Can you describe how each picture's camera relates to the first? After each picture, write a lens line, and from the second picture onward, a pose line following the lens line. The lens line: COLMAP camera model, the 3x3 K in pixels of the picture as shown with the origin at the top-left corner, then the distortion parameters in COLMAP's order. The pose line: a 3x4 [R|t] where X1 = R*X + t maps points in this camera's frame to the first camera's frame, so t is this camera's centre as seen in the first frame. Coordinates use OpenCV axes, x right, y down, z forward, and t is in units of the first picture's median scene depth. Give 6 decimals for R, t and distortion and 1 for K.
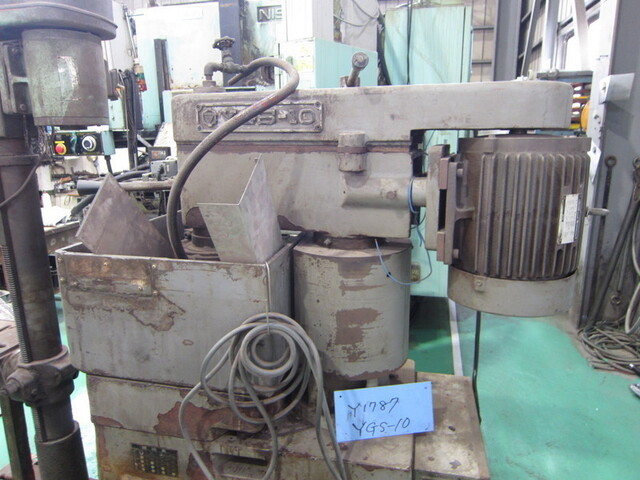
lens RADIAL K [[456.6, 0, 320.0], [0, 456.6, 240.0], [0, 0, 1]] dist [-0.035685, 0.009874]
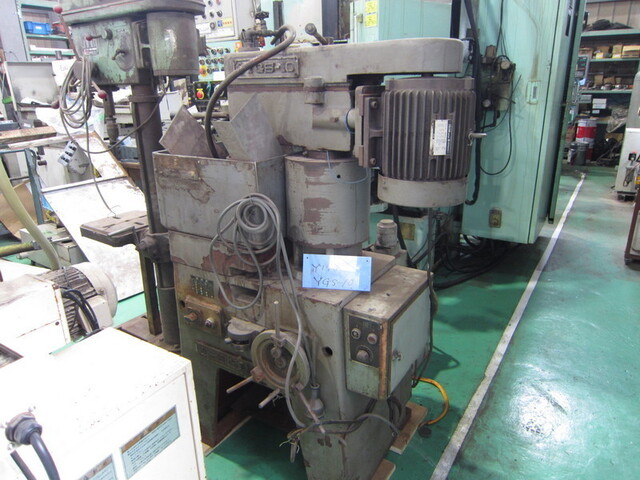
lens RADIAL K [[456.6, 0, 320.0], [0, 456.6, 240.0], [0, 0, 1]] dist [-0.035685, 0.009874]
pose [[0.941896, 0.101265, -0.320278, 0.575034], [-0.068190, 0.991266, 0.112880, 0.114957], [0.328911, -0.084481, 0.940574, -0.411319]]
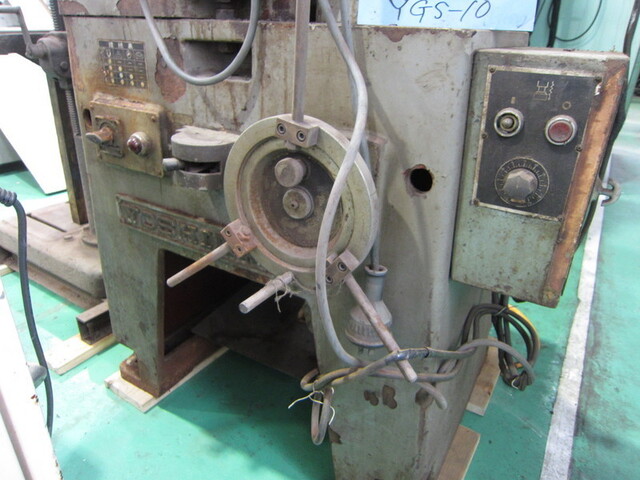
lens RADIAL K [[456.6, 0, 320.0], [0, 456.6, 240.0], [0, 0, 1]] dist [-0.035685, 0.009874]
pose [[0.947456, 0.169020, -0.271587, 0.206708], [-0.110092, 0.969437, 0.219254, 0.608227], [0.300345, -0.177834, 0.937106, 0.371169]]
